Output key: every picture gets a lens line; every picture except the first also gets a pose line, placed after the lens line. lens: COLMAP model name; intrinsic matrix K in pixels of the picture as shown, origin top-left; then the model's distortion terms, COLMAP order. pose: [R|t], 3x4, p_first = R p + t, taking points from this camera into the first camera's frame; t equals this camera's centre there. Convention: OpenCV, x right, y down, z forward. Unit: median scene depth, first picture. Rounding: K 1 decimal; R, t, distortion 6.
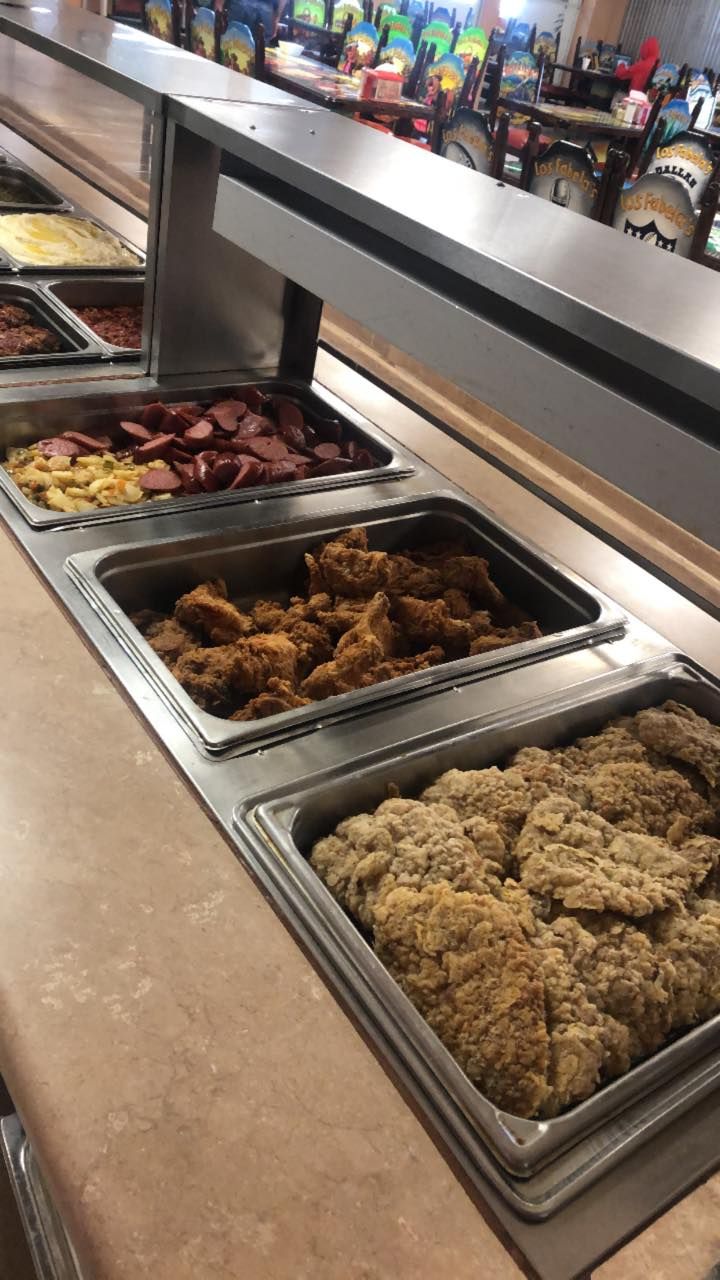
lens RADIAL K [[1020.7, 0, 360.0], [0, 1020.7, 640.0], [0, 0, 1]] dist [0.106288, -0.126262]
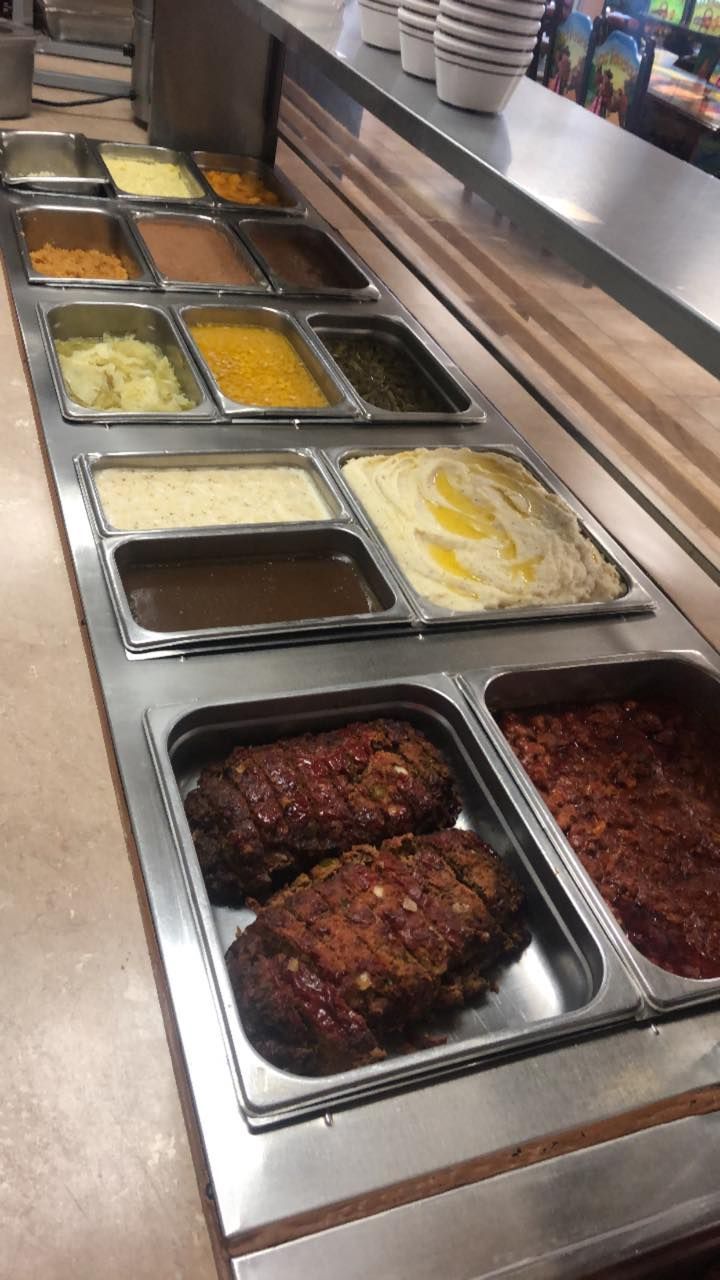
lens RADIAL K [[1020.7, 0, 360.0], [0, 1020.7, 640.0], [0, 0, 1]] dist [0.106288, -0.126262]
pose [[0.968026, 0.148891, -0.201885, -0.106935], [-0.145647, 0.988853, 0.030916, -0.152436], [0.204237, -0.000524, 0.978921, 0.202019]]
